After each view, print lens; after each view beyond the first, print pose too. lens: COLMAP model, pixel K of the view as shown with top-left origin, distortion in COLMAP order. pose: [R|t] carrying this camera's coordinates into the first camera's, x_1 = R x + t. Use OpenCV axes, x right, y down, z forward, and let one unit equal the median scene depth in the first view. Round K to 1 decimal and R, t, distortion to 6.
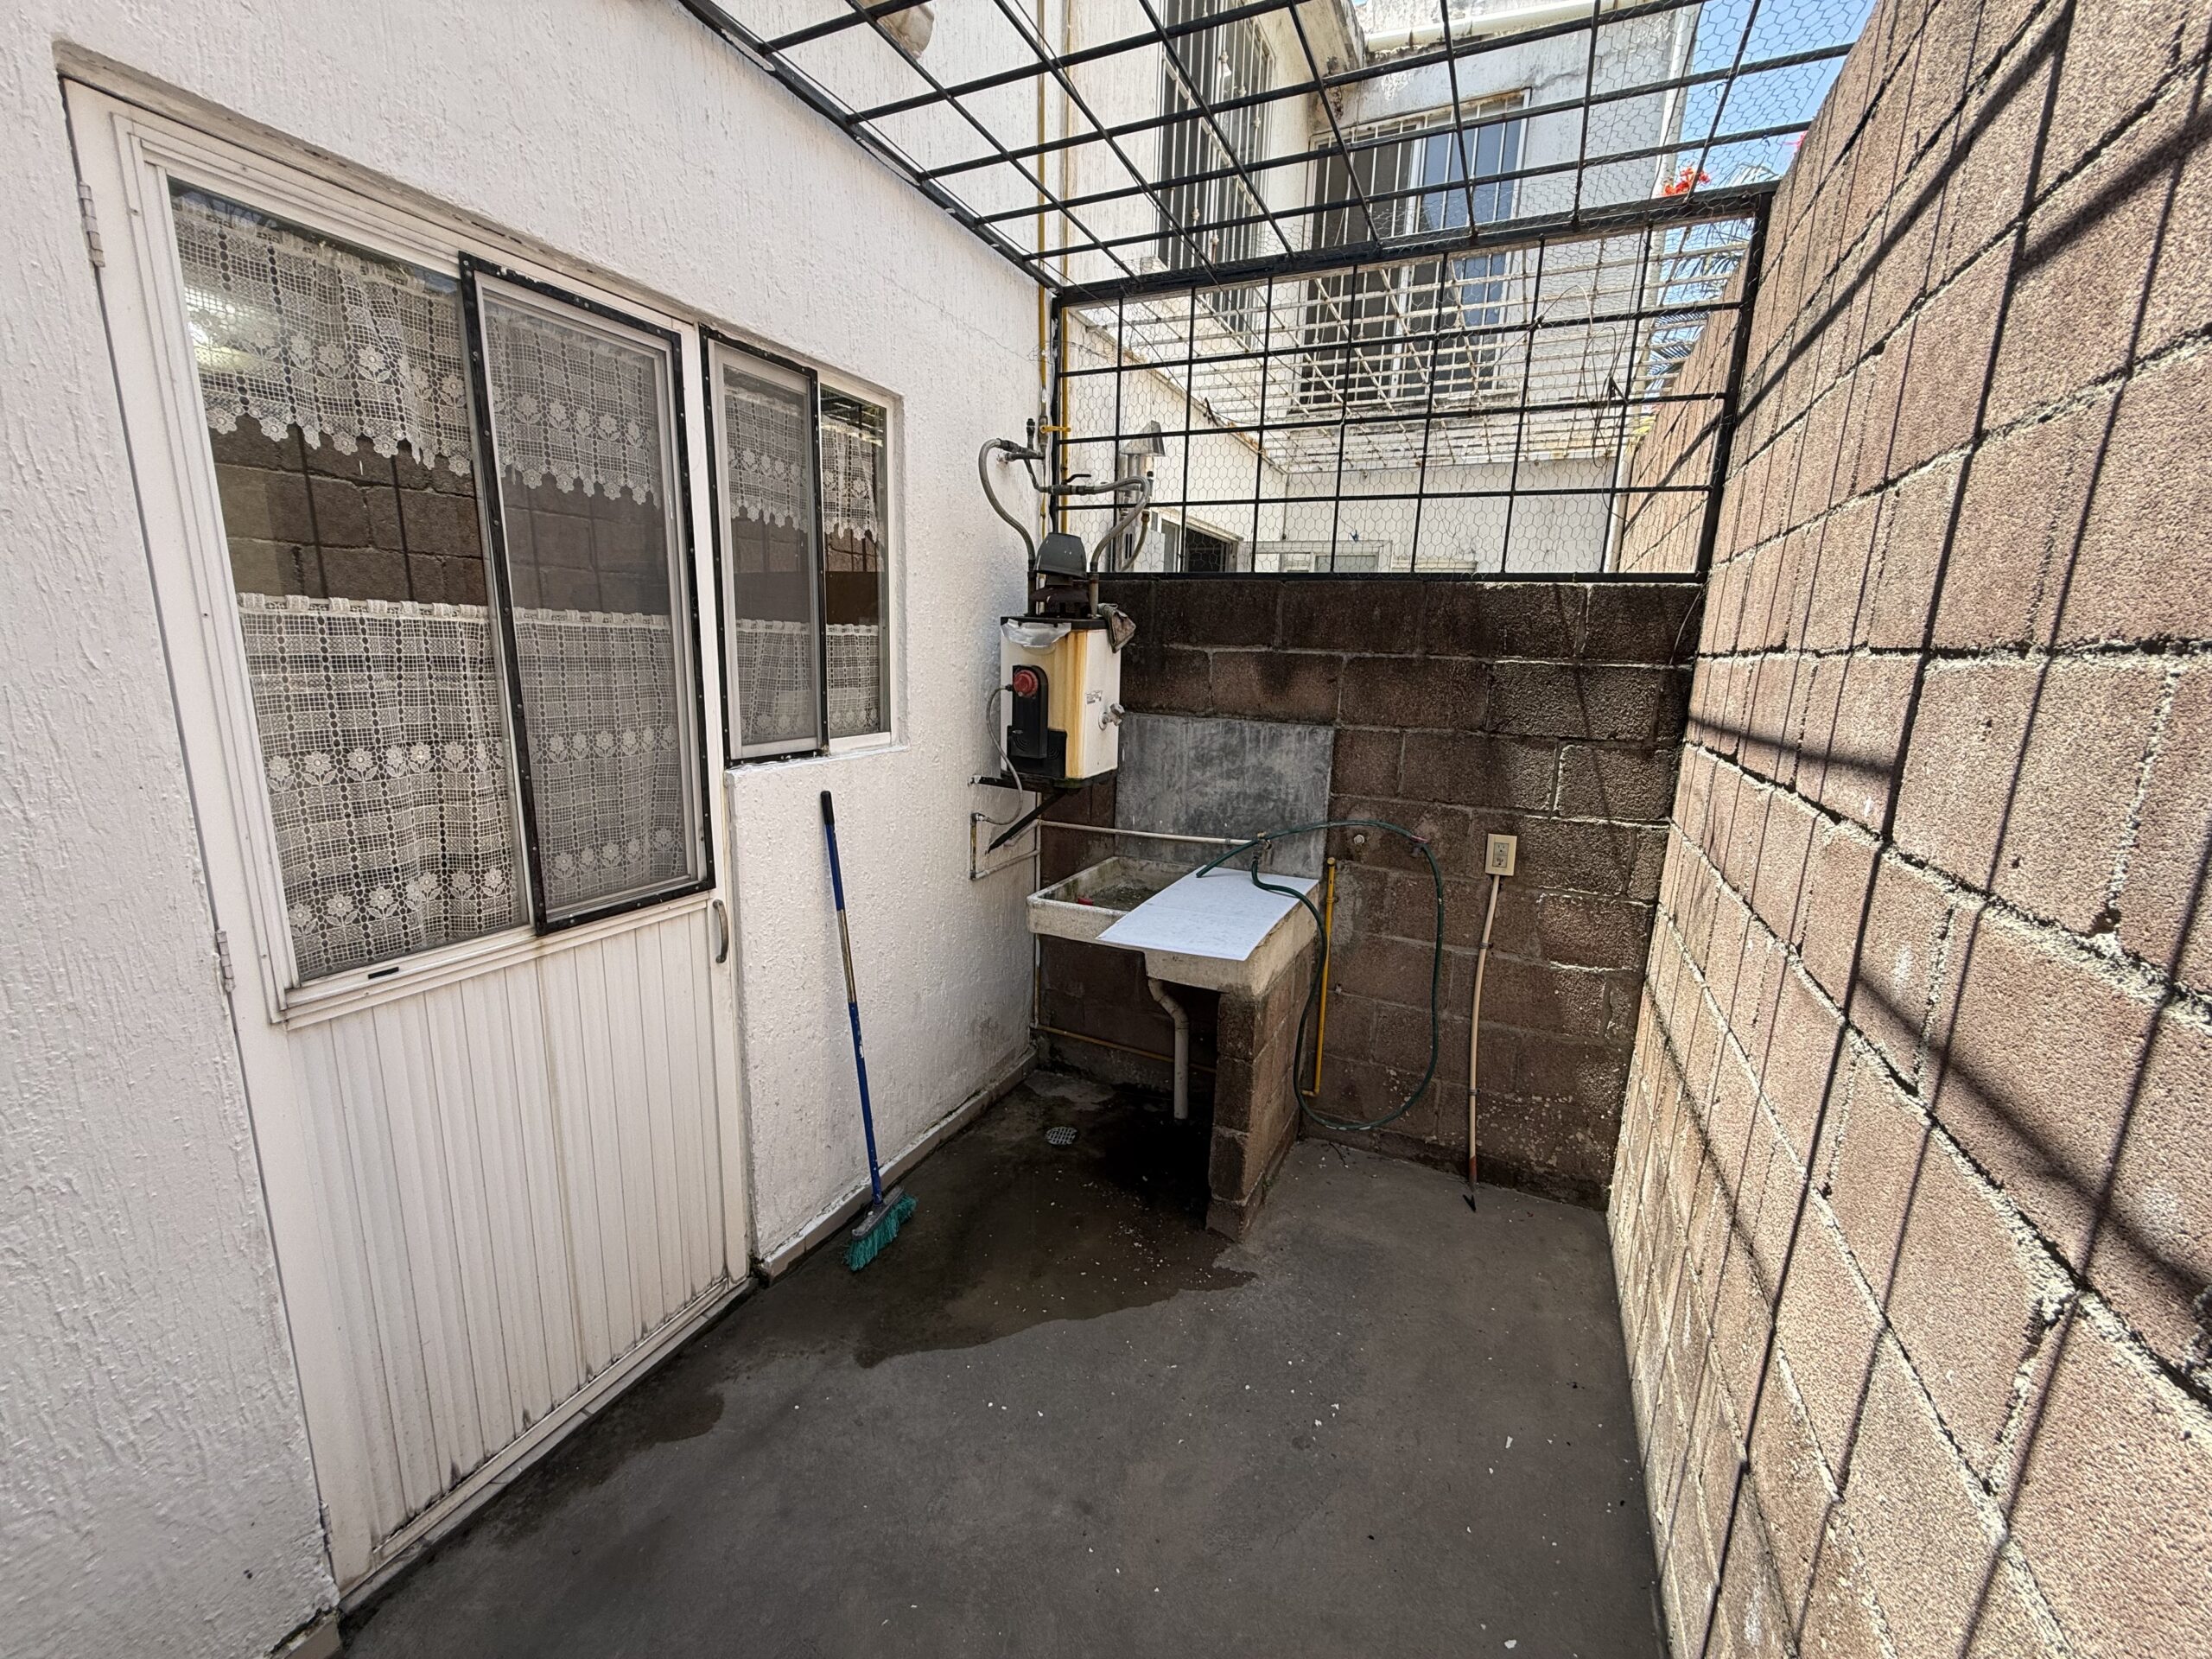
lens RADIAL K [[880.9, 0, 1103.8], [0, 880.9, 833.2], [0, 0, 1]] dist [-0.007793, 0.000045]
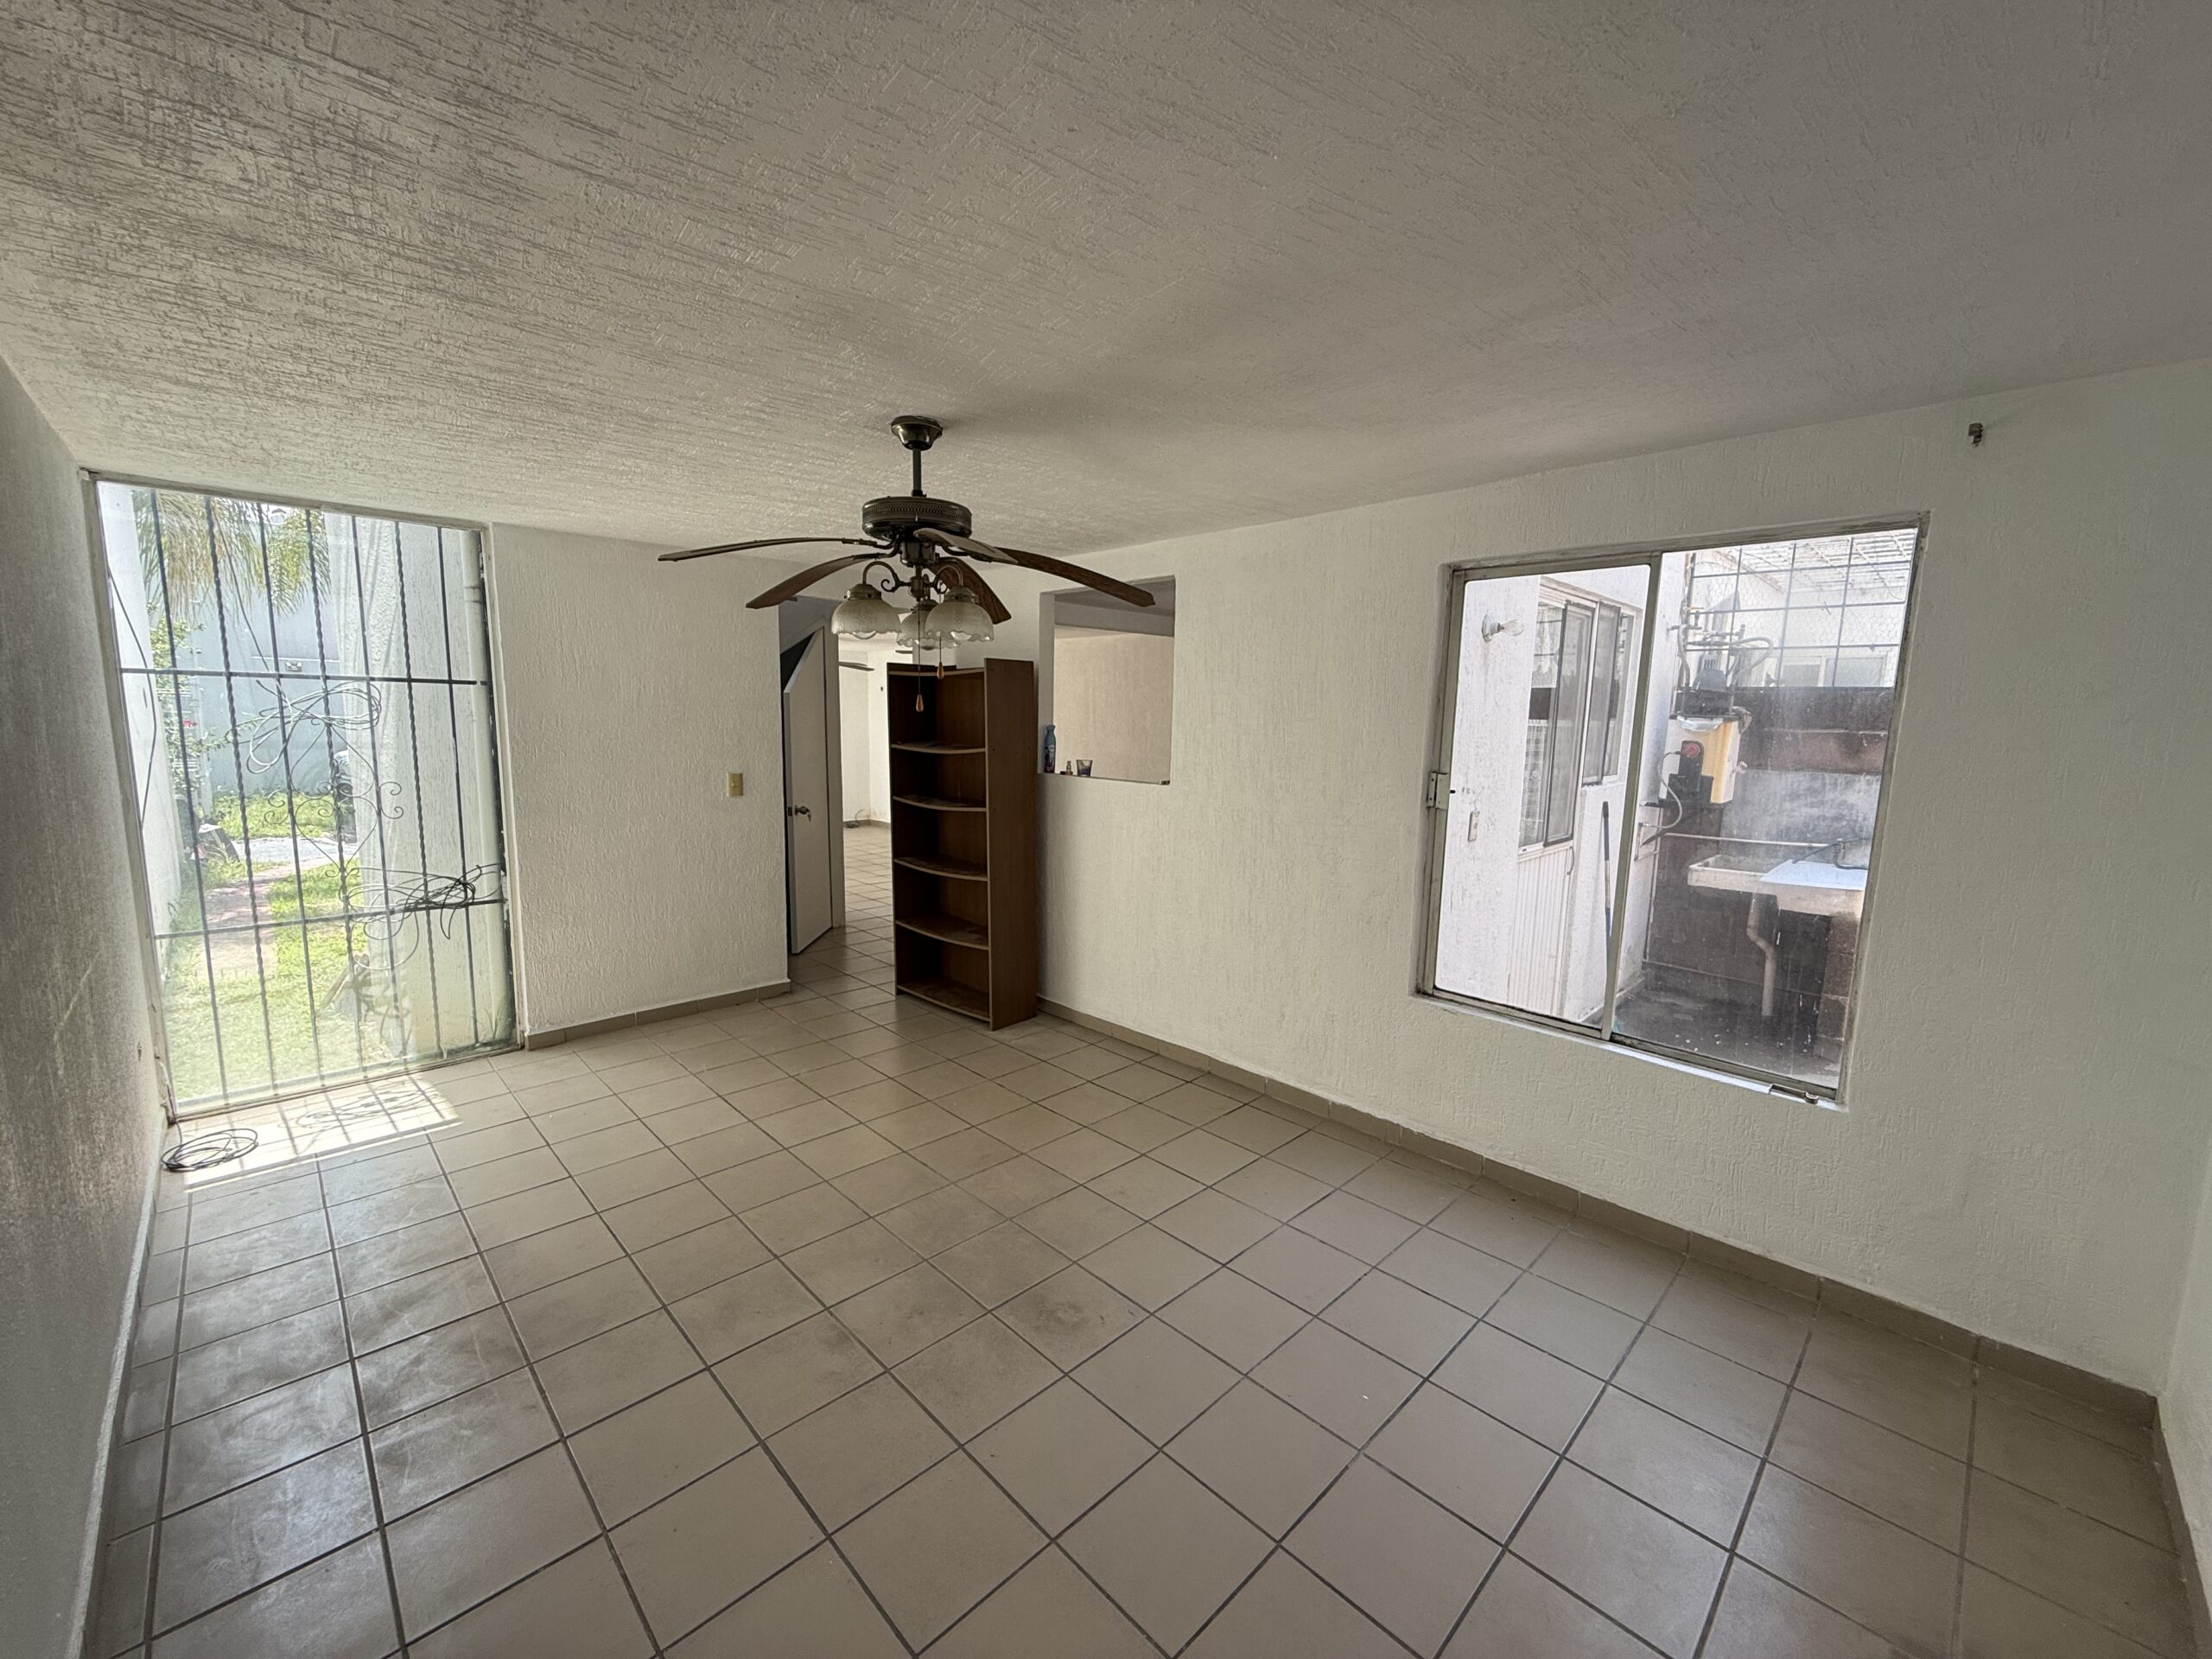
lens RADIAL K [[880.9, 0, 1096.9], [0, 880.9, 827.0], [0, 0, 1]] dist [-0.007793, 0.000045]
pose [[0.934435, 0.032224, -0.354672, -0.554161], [-0.063755, 0.994946, -0.077576, 0.197772], [0.350380, 0.095102, 0.931767, -1.062299]]
